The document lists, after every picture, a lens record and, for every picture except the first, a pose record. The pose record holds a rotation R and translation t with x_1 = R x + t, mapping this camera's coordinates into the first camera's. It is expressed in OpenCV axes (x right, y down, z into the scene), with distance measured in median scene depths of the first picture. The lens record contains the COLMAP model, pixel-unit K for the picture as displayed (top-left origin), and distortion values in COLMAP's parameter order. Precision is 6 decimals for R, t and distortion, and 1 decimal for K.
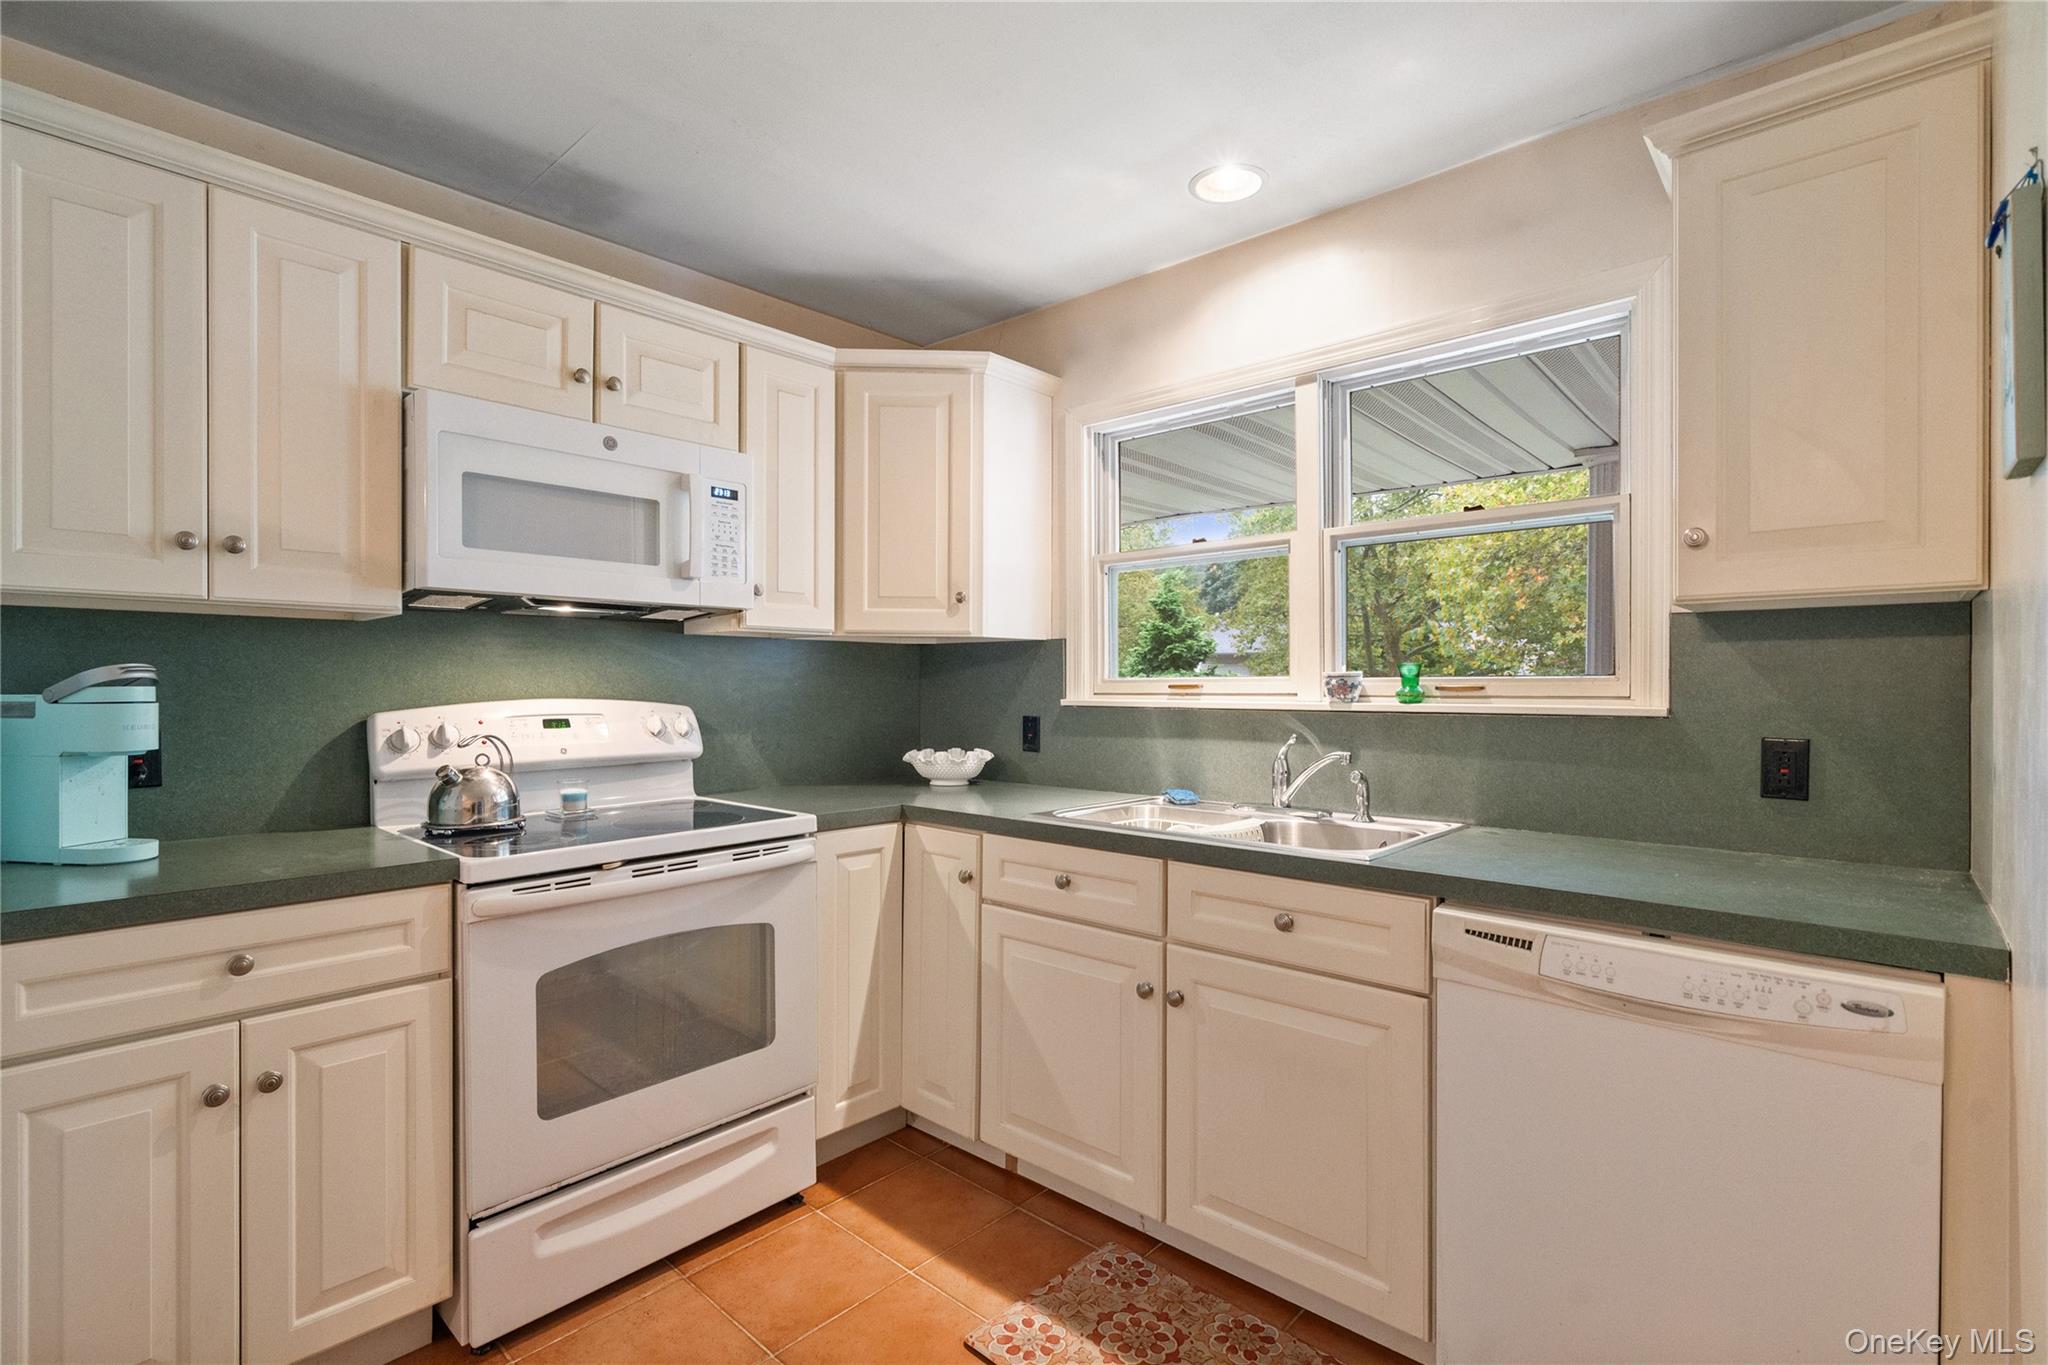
lens RADIAL K [[947.2, 0, 1021.6], [0, 947.2, 684.9], [0, 0, 1]] dist [-0.002759, 0.000089]
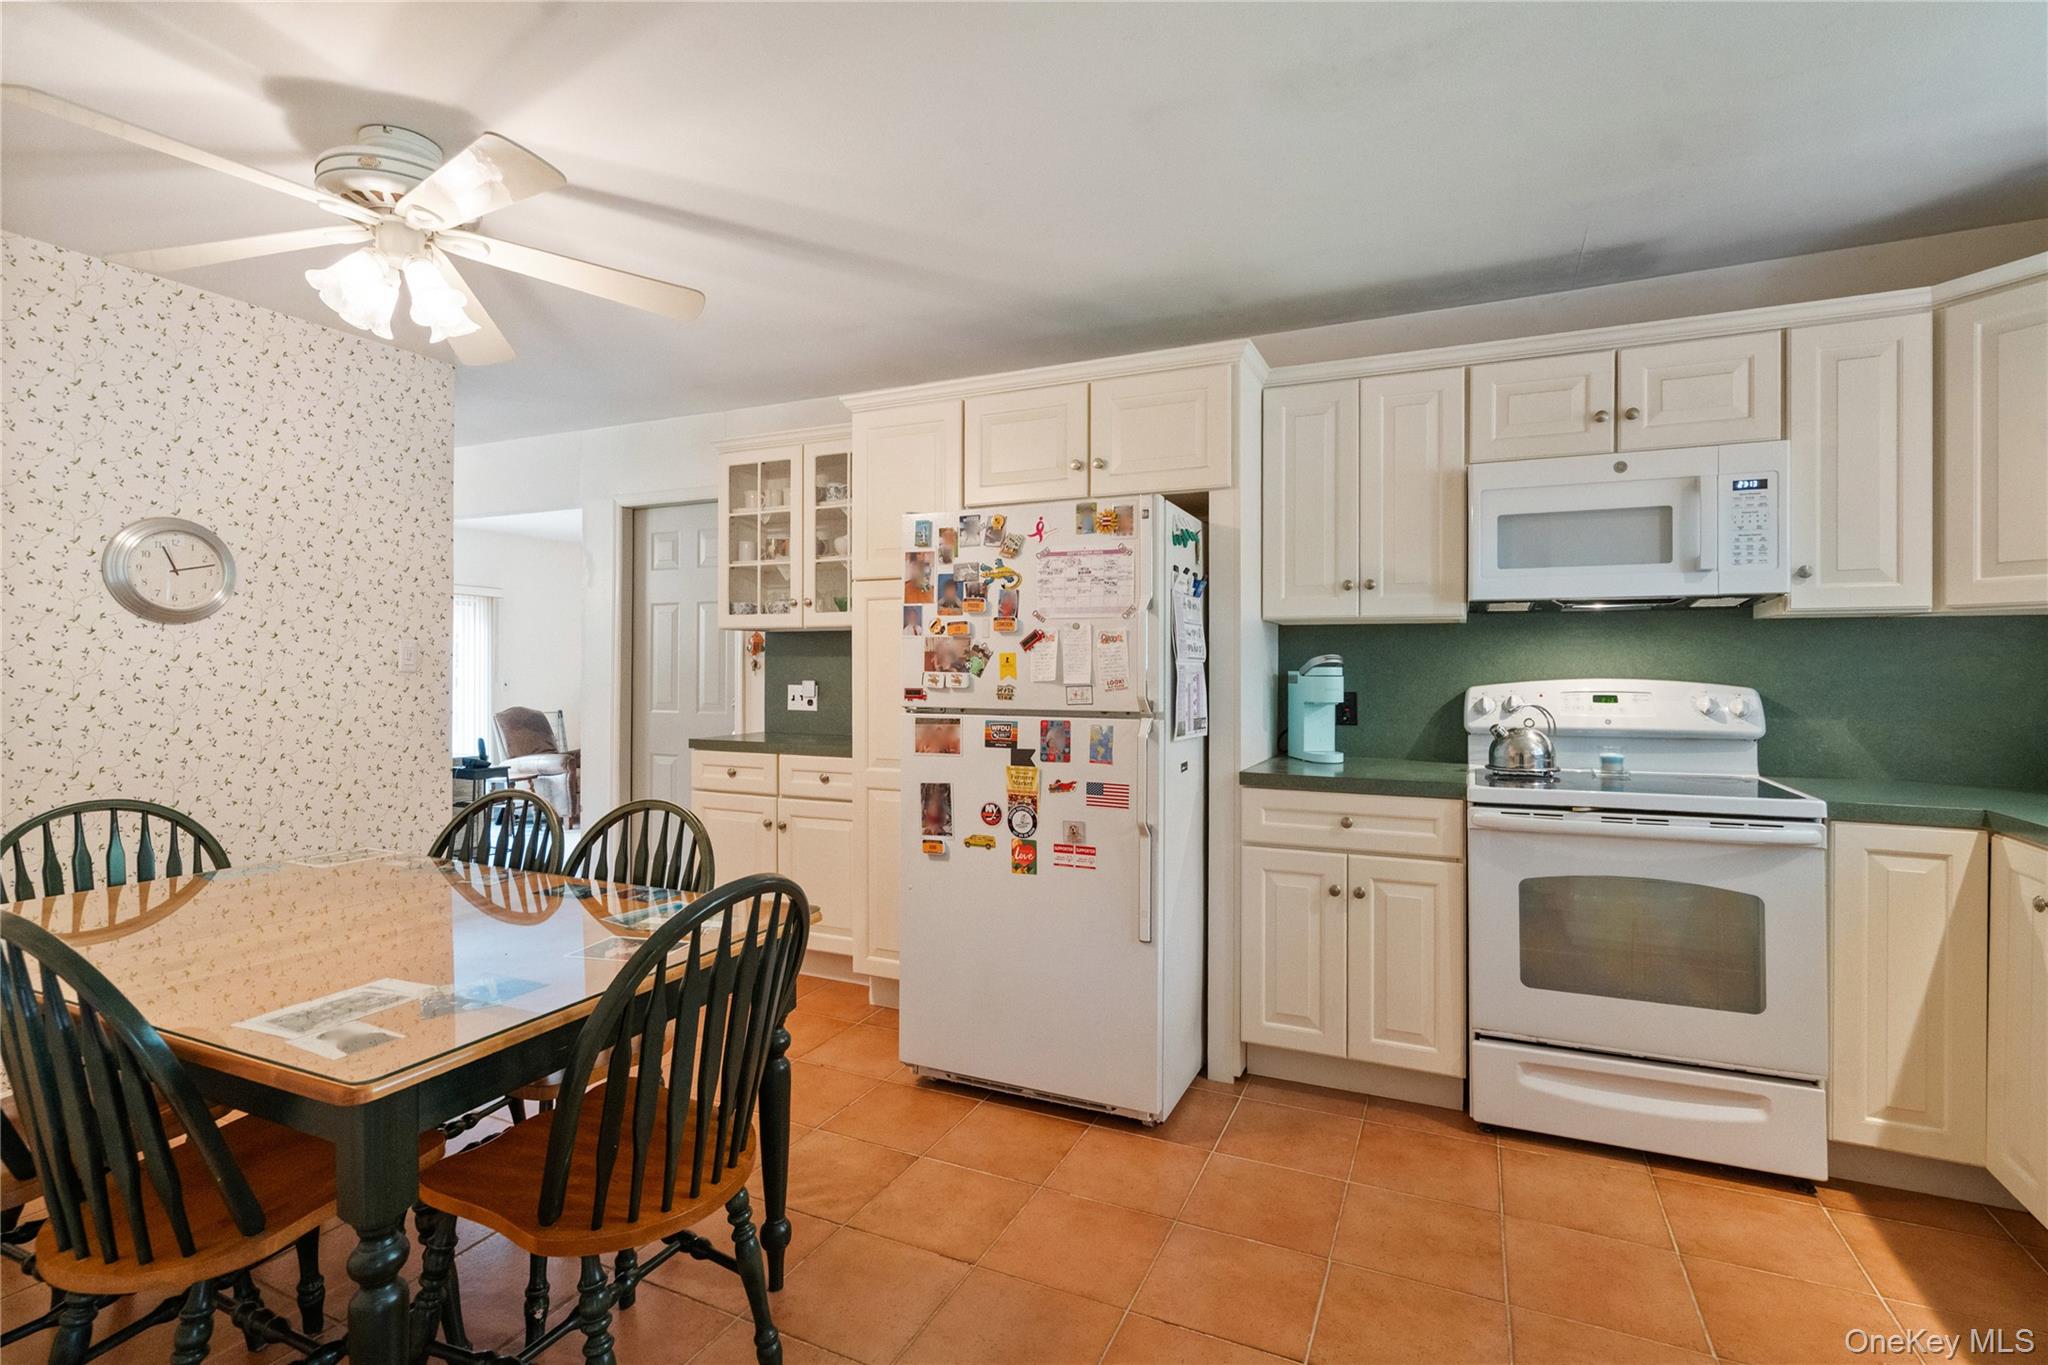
lens RADIAL K [[947.2, 0, 1030.9], [0, 947.2, 669.5], [0, 0, 1]] dist [-0.002759, 0.000089]
pose [[0.293943, 0.003405, -0.955817, 0.499458], [-0.003989, 0.999989, 0.002335, 0.002816], [0.955815, 0.003127, 0.293954, -0.071564]]
